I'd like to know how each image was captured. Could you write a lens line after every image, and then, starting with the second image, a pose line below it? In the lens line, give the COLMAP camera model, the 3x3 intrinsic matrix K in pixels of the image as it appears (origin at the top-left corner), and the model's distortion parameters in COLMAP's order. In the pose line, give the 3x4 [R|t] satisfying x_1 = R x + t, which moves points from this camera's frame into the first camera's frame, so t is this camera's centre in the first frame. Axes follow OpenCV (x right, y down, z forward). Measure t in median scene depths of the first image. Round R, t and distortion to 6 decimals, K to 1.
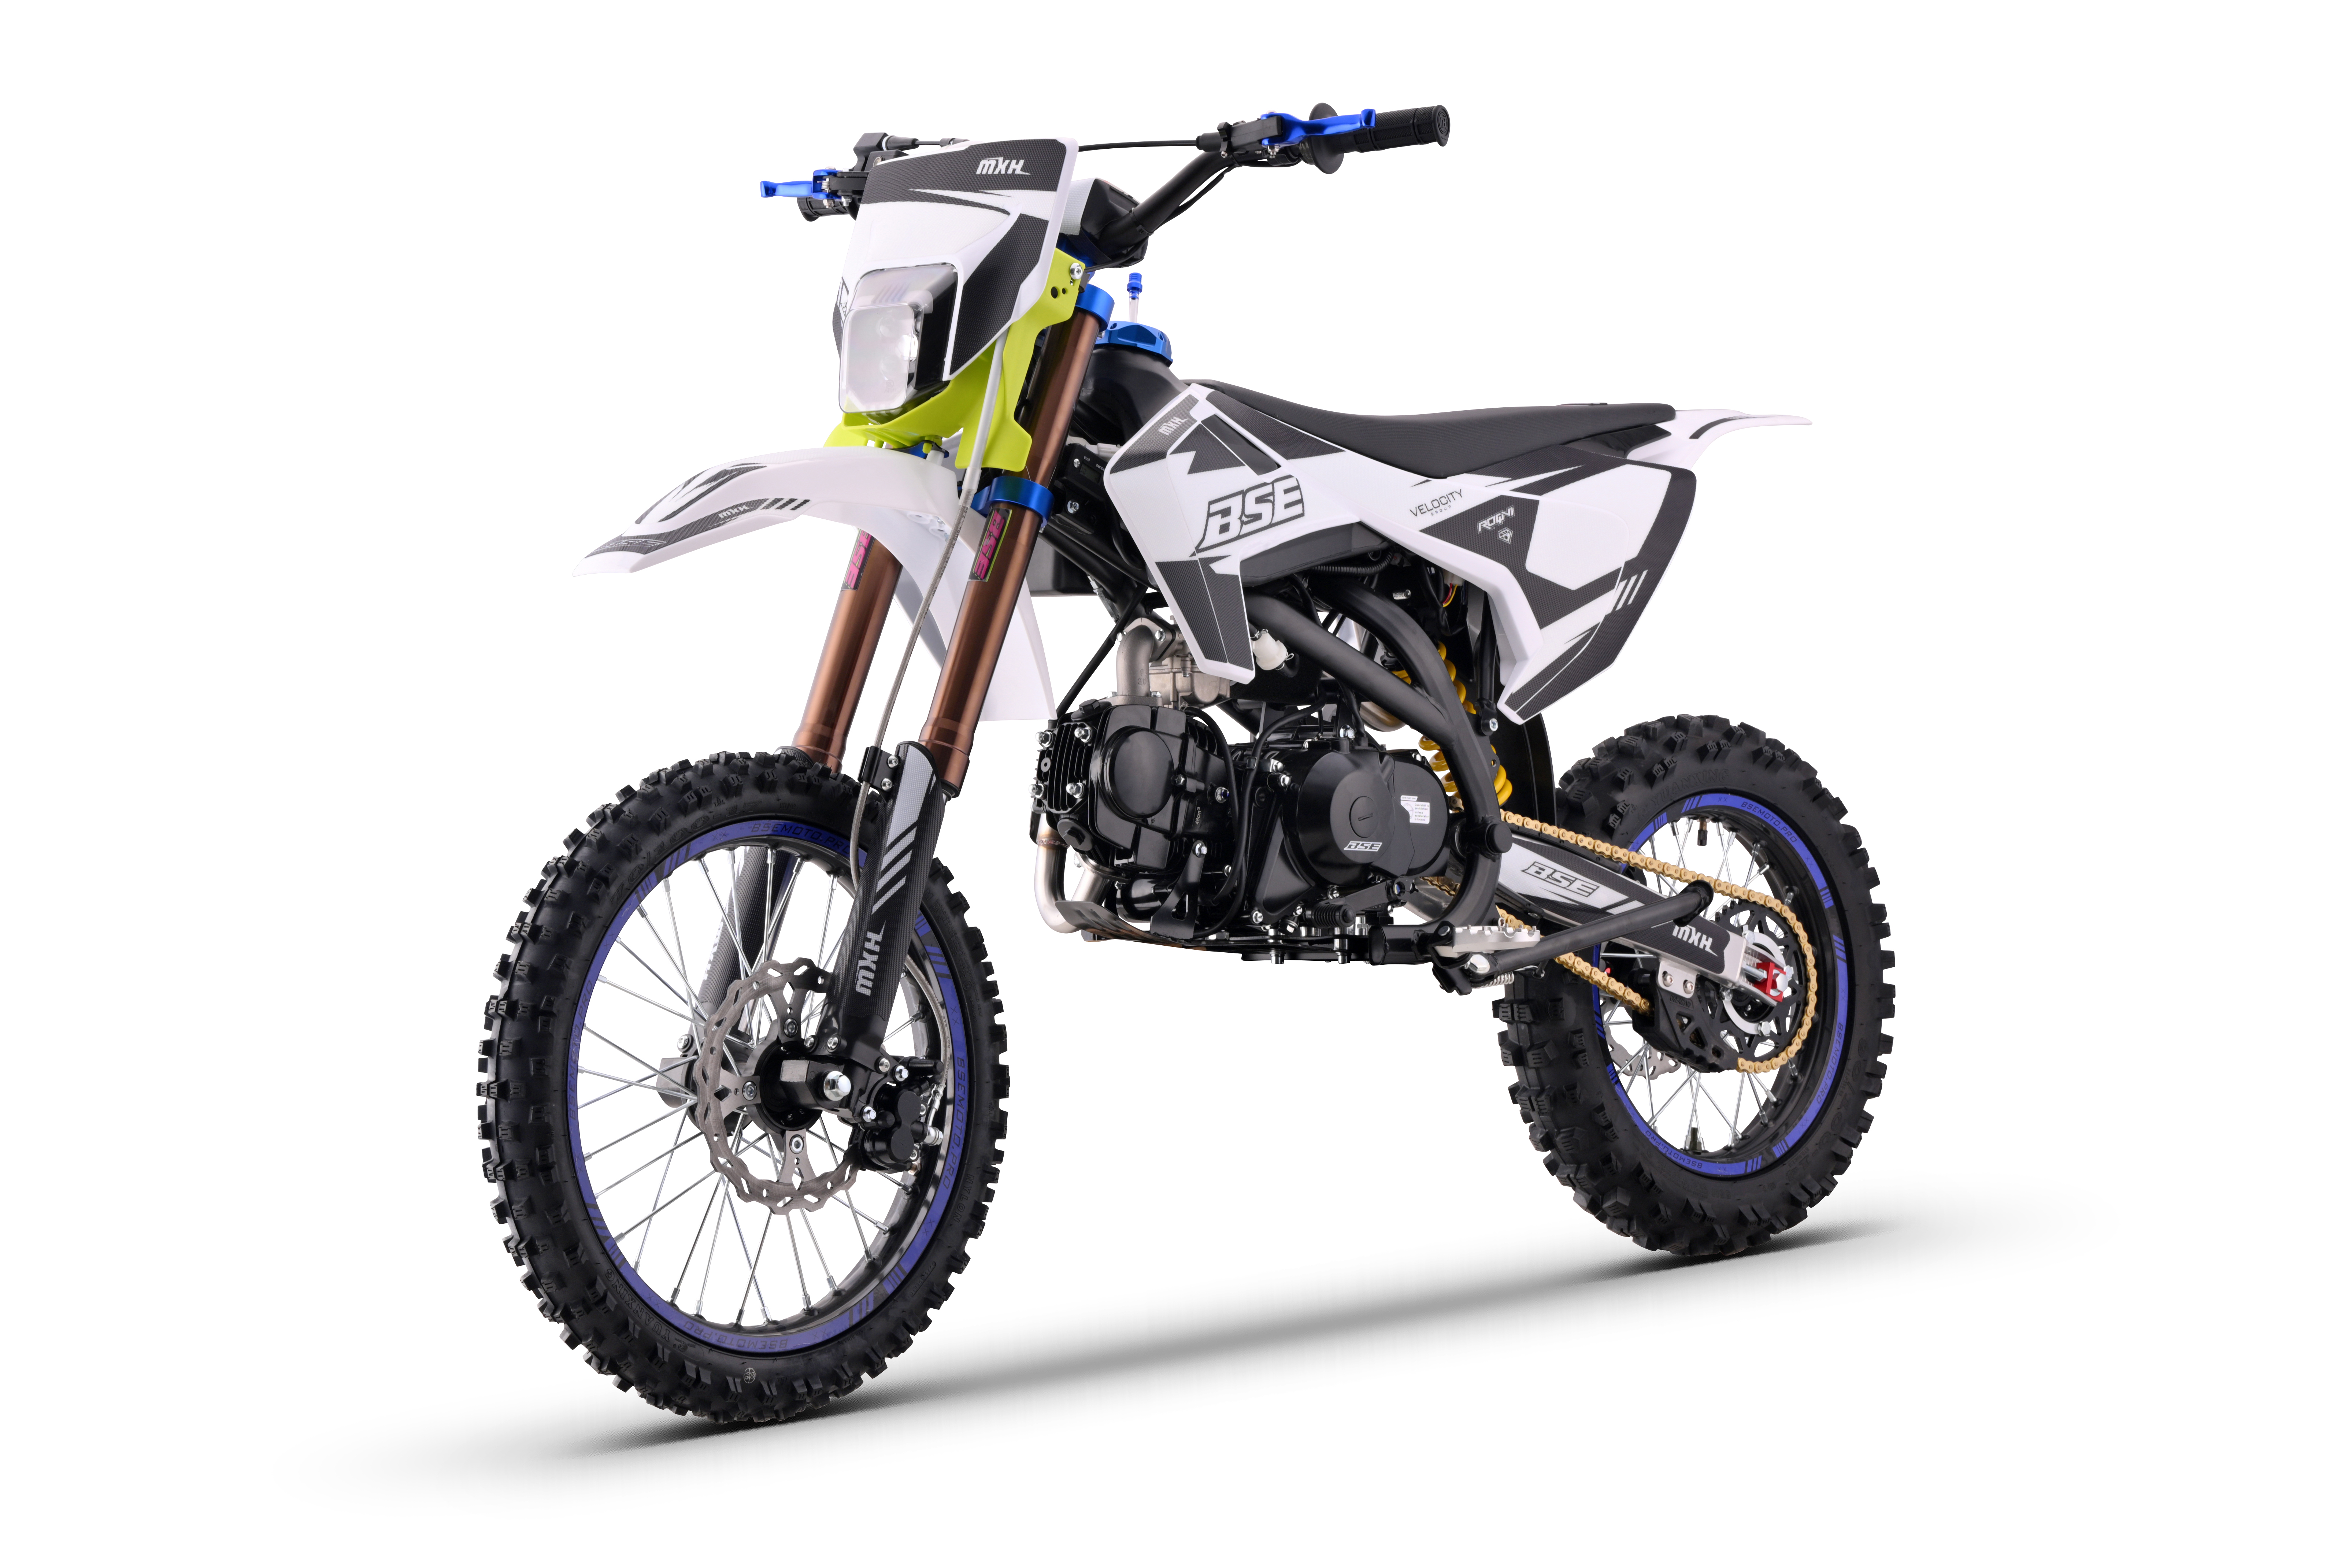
lens RADIAL K [[6441.0, 0, 1176.0], [0, 6441.0, 784.0], [0, 0, 1]] dist [-0.049266, -0.136466]
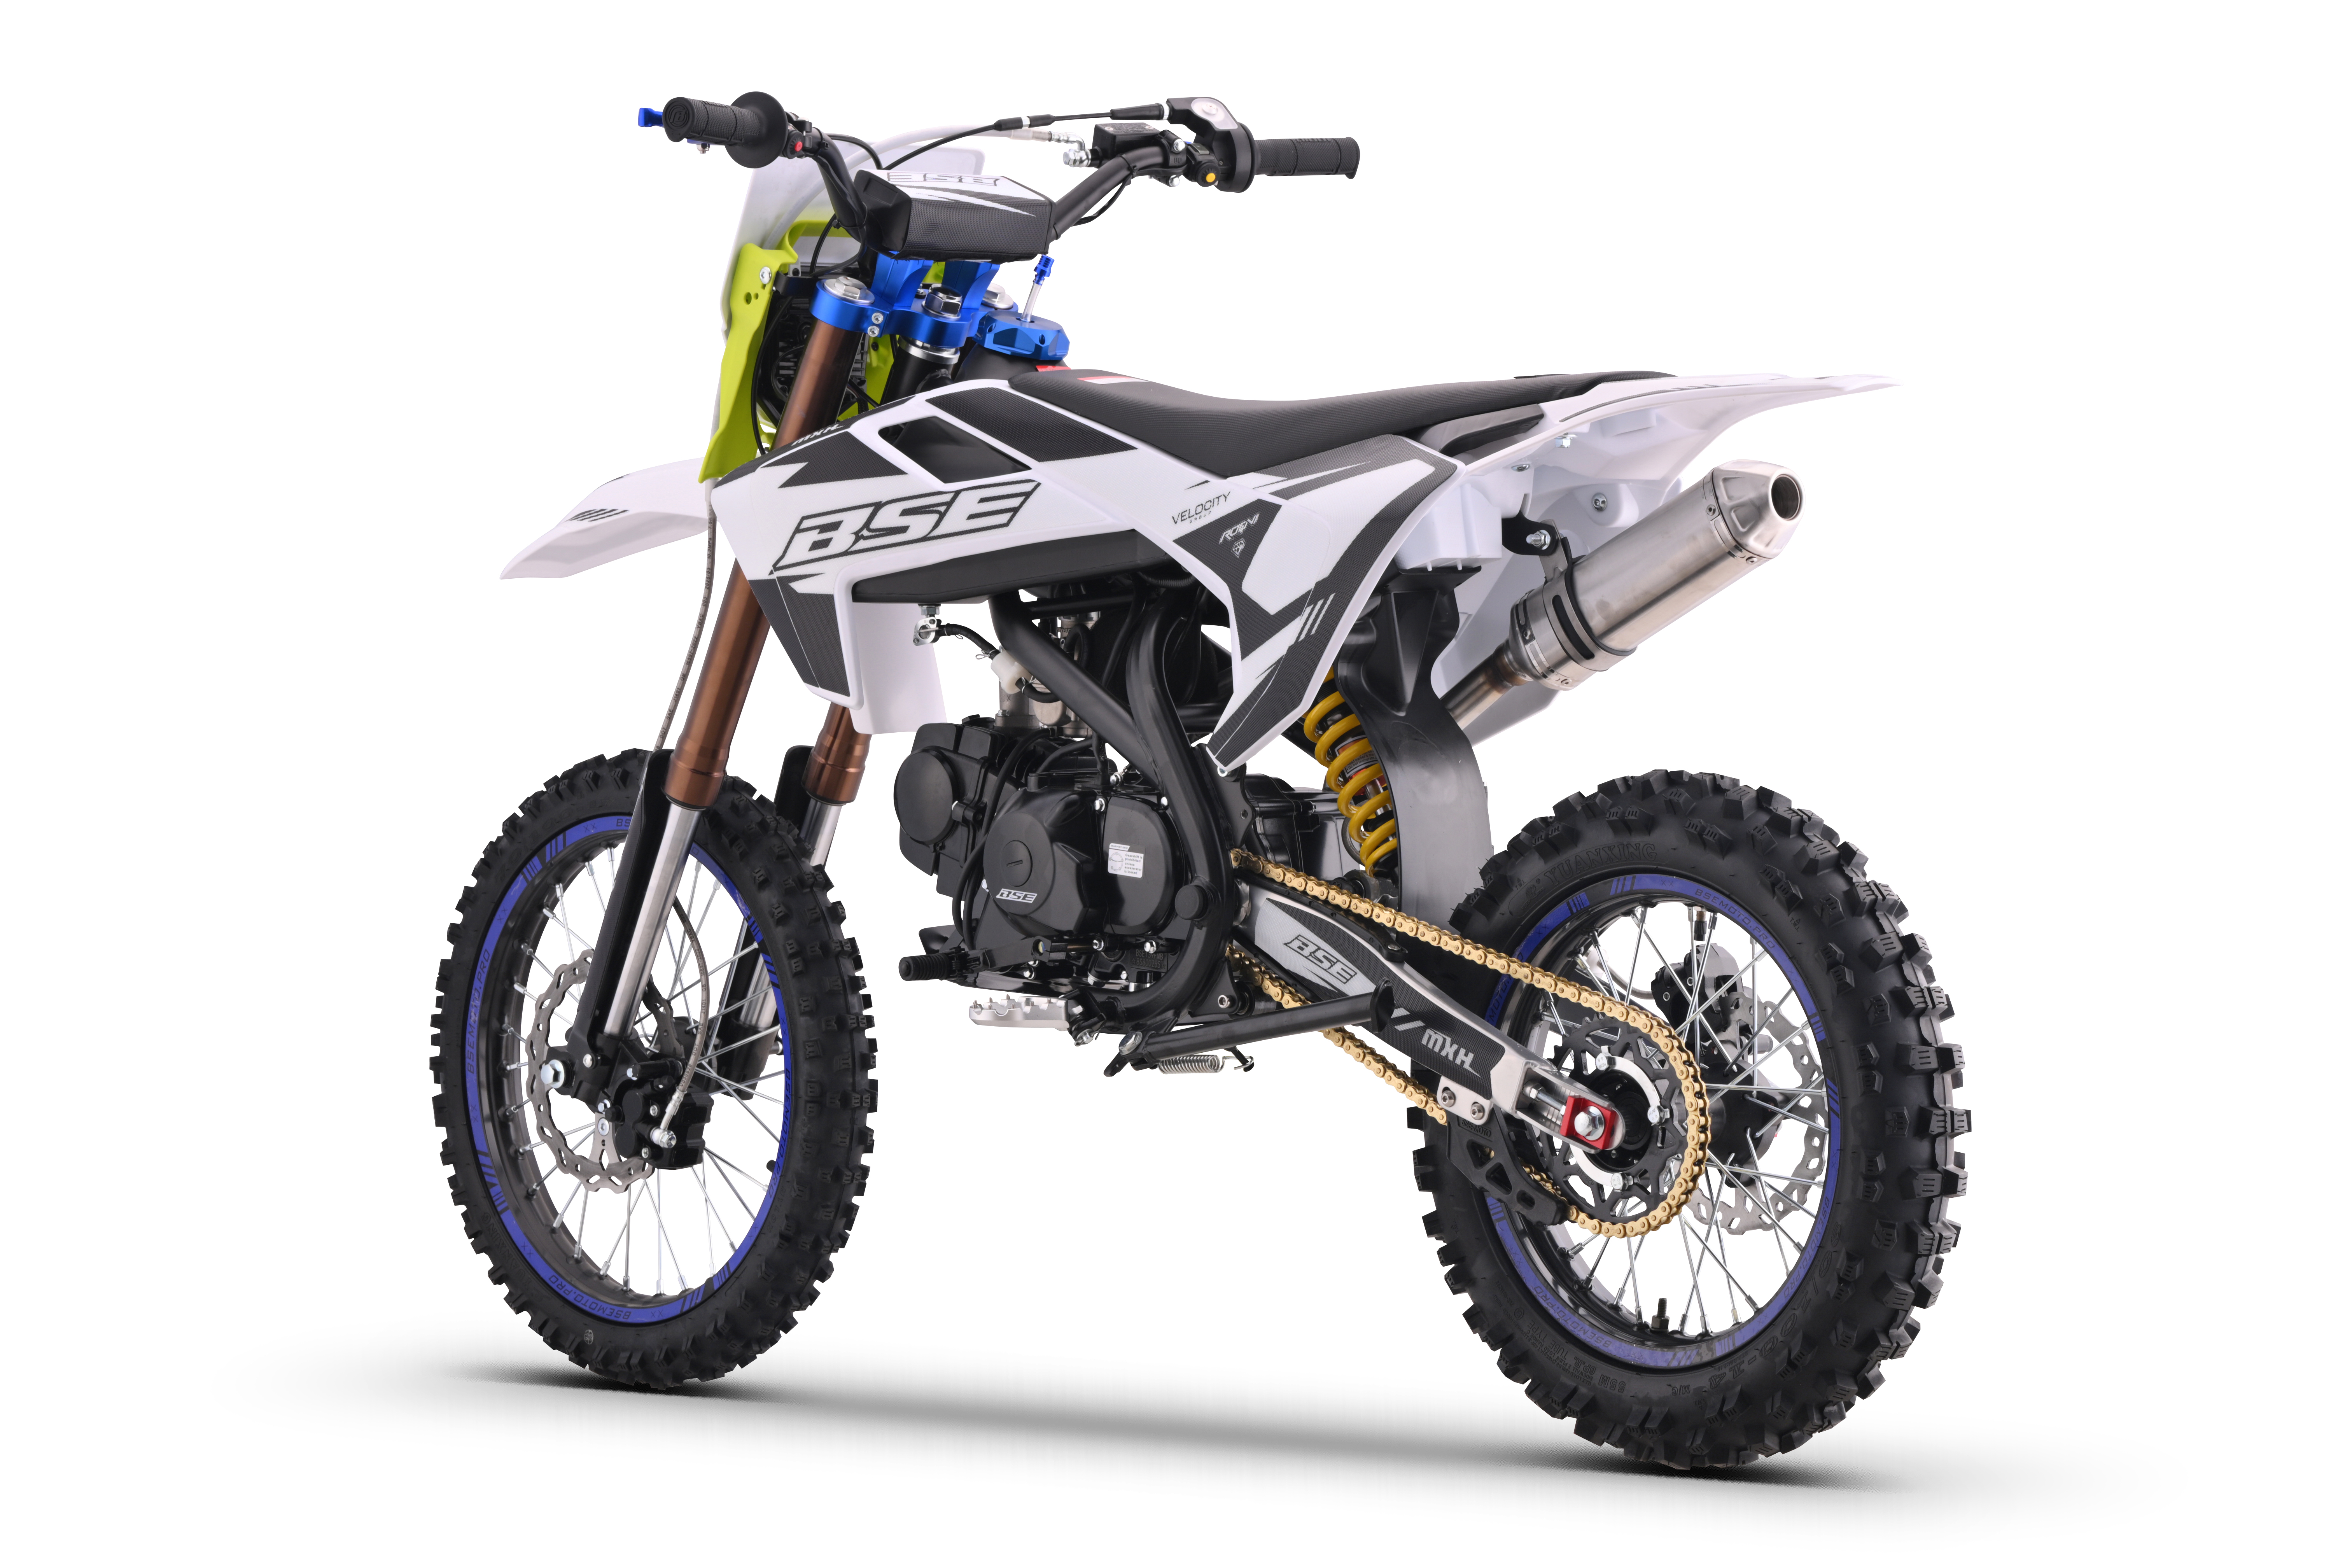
lens RADIAL K [[6880.7, 0, 1177.2], [0, 6880.7, 979.1], [0, 0, 1]] dist [0.212991, 0.355450]
pose [[0.000495, 0.098035, -0.995183, 0.970903], [0.000442, 0.995183, 0.098036, -0.071840], [1.000000, -0.000488, 0.000449, 1.003916]]
